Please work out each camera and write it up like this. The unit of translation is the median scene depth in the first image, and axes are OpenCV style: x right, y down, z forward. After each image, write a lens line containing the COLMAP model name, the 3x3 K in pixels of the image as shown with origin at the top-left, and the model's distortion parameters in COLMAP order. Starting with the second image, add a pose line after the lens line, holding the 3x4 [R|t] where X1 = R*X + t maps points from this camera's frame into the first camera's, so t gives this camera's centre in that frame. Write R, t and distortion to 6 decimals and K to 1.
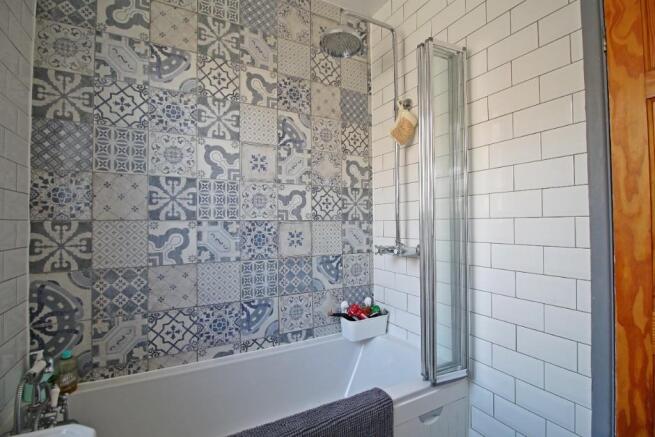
lens RADIAL K [[305.3, 0, 328.2], [0, 305.3, 216.9], [0, 0, 1]] dist [-0.010854, -0.004974]
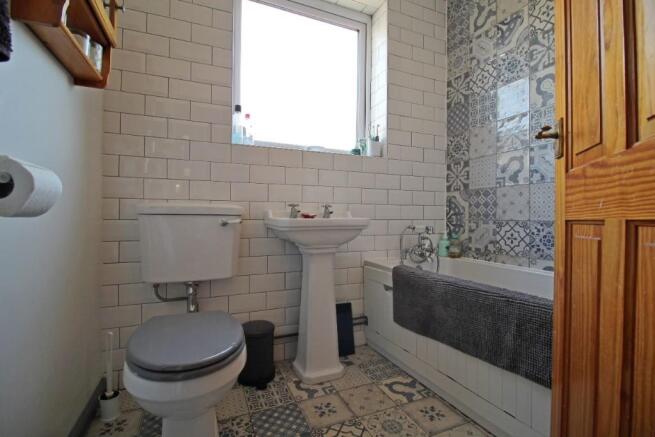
lens RADIAL K [[305.3, 0, 328.1], [0, 305.3, 218.1], [0, 0, 1]] dist [-0.010854, -0.004974]
pose [[-0.077390, 0.006210, -0.996982, 0.853048], [0.014815, 0.999877, 0.005078, 0.287113], [0.996891, -0.014378, -0.077472, 0.344219]]
